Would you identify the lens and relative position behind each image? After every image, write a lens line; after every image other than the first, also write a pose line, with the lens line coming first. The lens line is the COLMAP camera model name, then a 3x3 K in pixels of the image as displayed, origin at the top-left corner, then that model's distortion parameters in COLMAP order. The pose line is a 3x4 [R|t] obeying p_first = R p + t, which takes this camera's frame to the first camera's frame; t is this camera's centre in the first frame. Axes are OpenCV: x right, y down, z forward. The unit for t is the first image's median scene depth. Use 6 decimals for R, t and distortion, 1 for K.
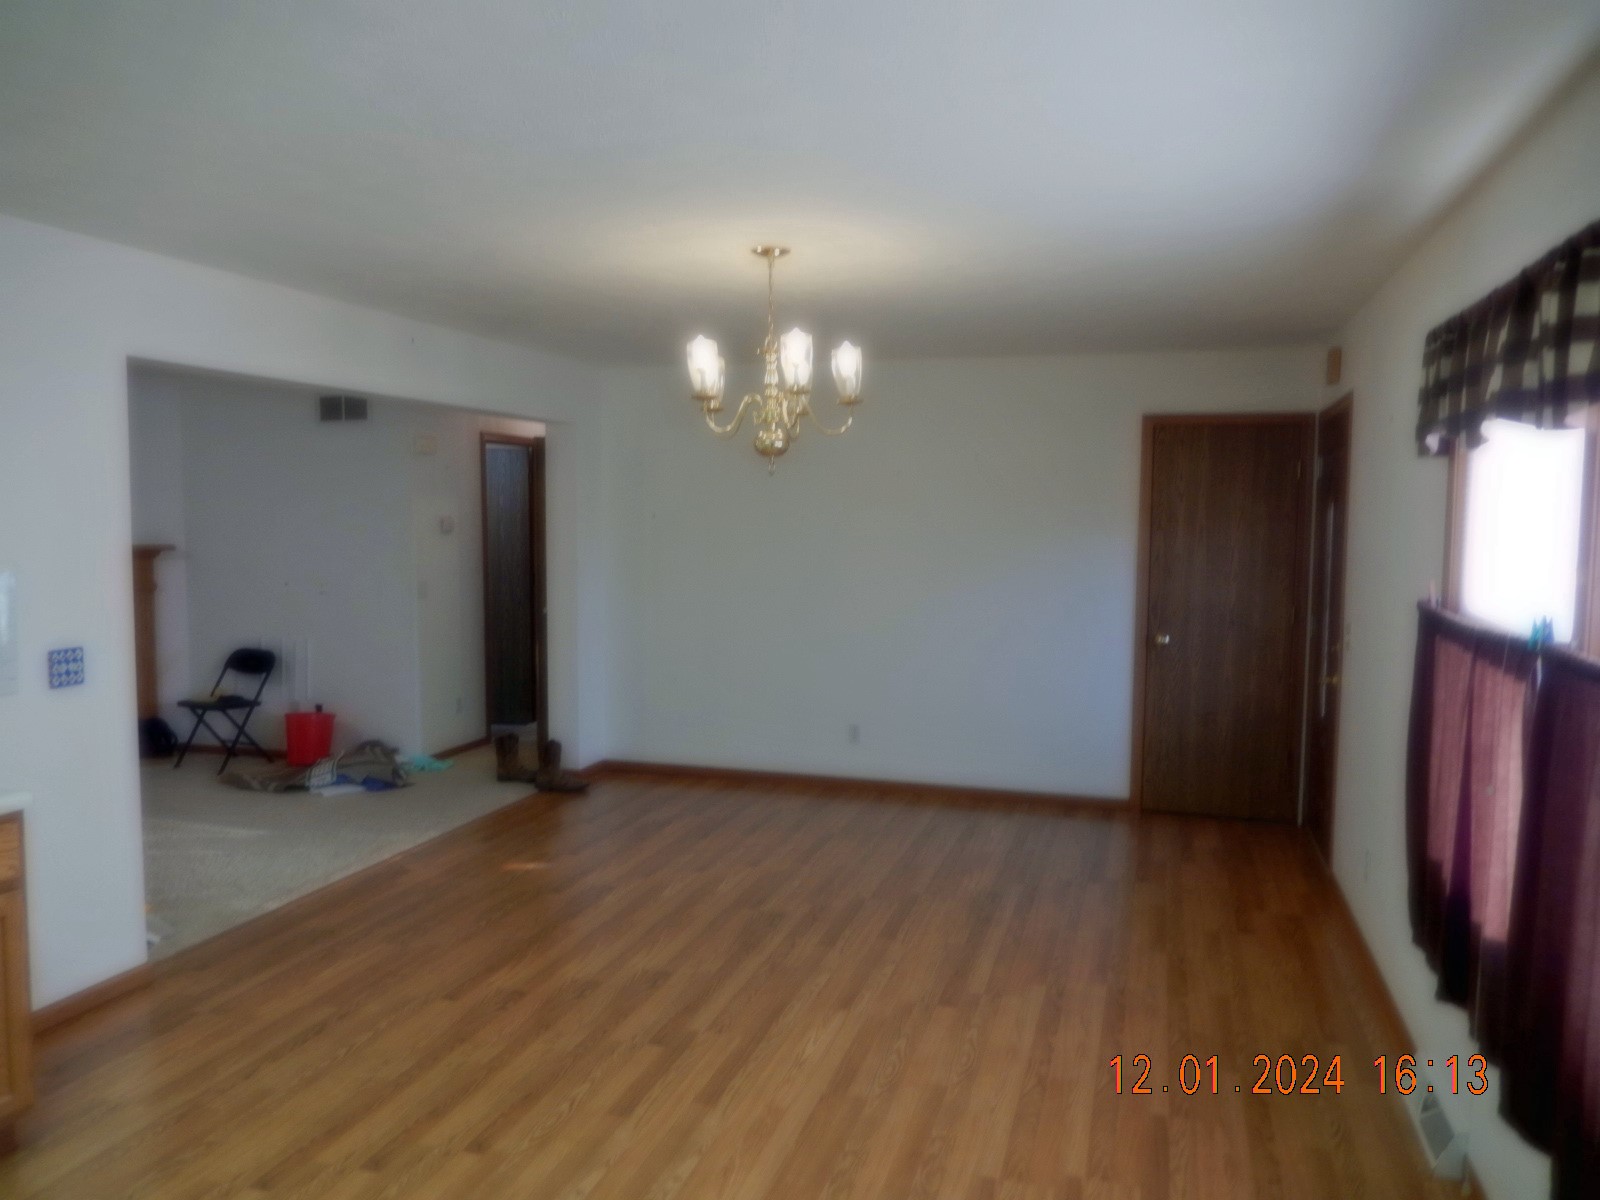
lens RADIAL K [[1165.4, 0, 806.9], [0, 1165.4, 601.0], [0, 0, 1]] dist [-0.007139, -0.005938]
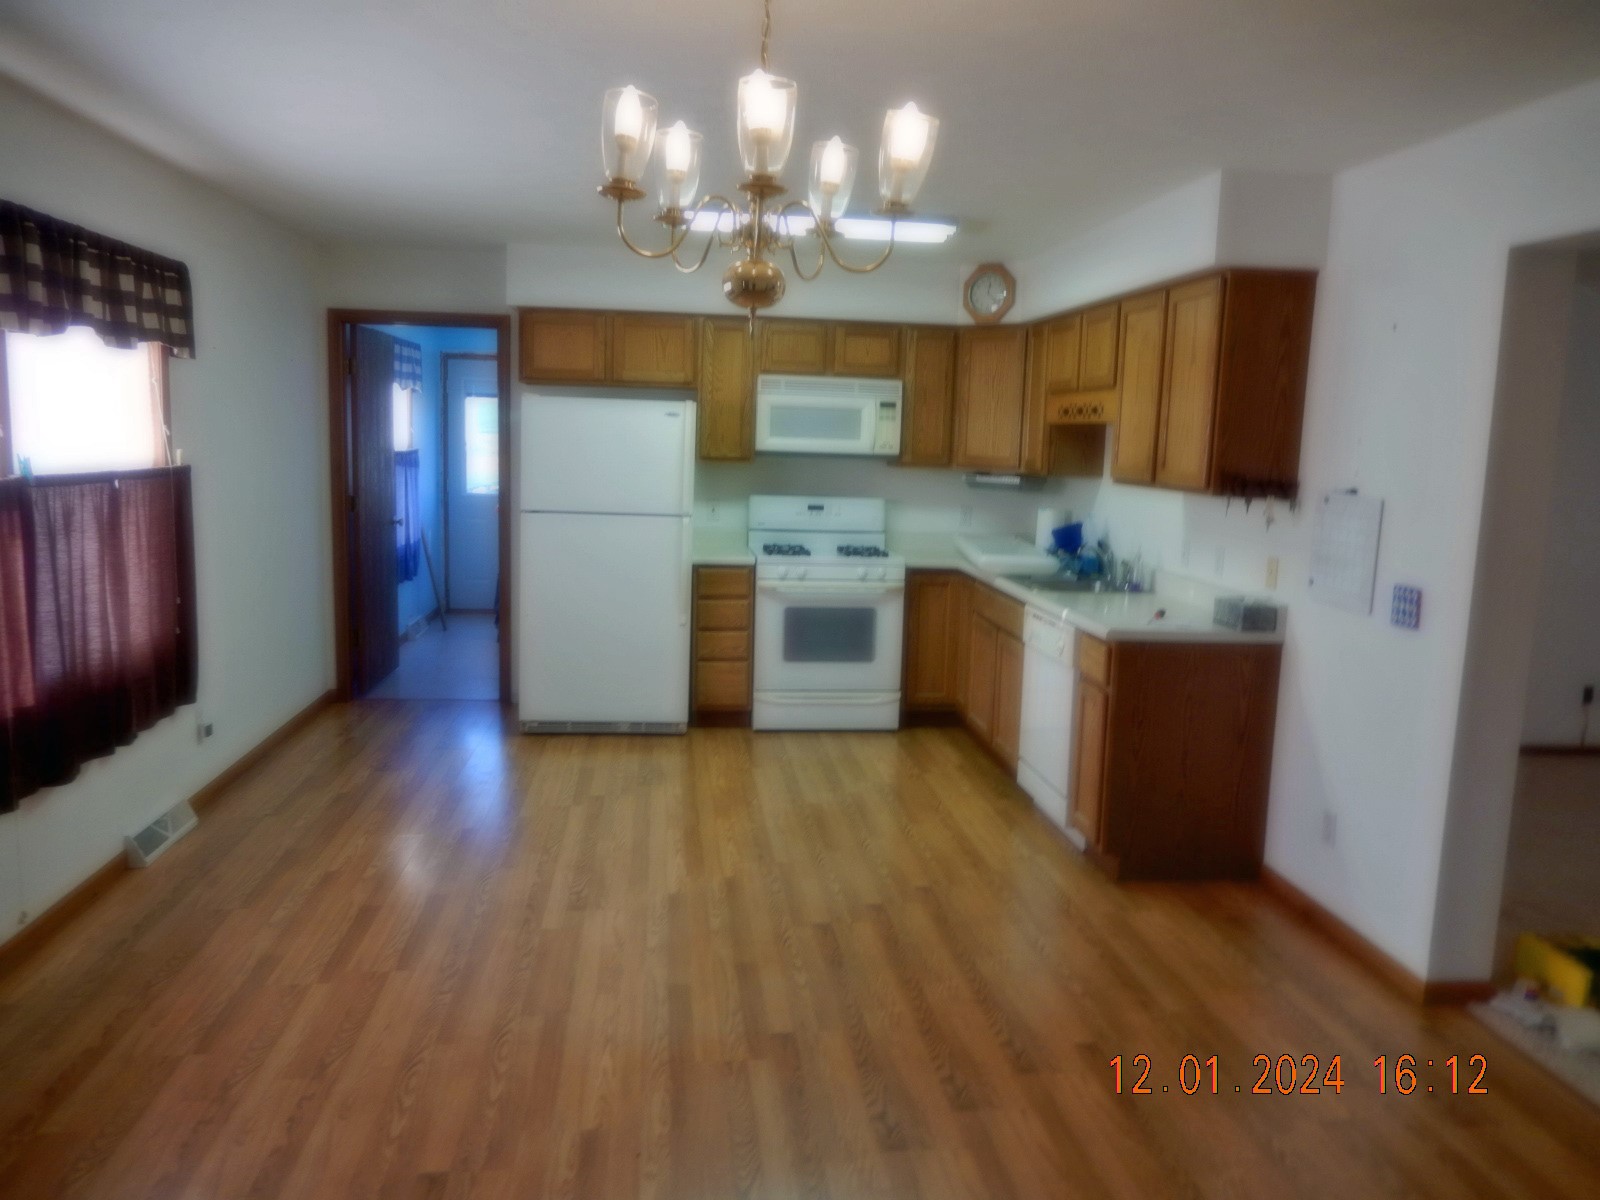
lens RADIAL K [[1165.4, 0, 806.9], [0, 1165.4, 601.0], [0, 0, 1]] dist [-0.007139, -0.005938]
pose [[-0.915212, 0.026269, -0.402116, 0.196993], [-0.064631, 0.975386, 0.210820, -0.120359], [0.397756, 0.218935, -0.890987, 1.722436]]
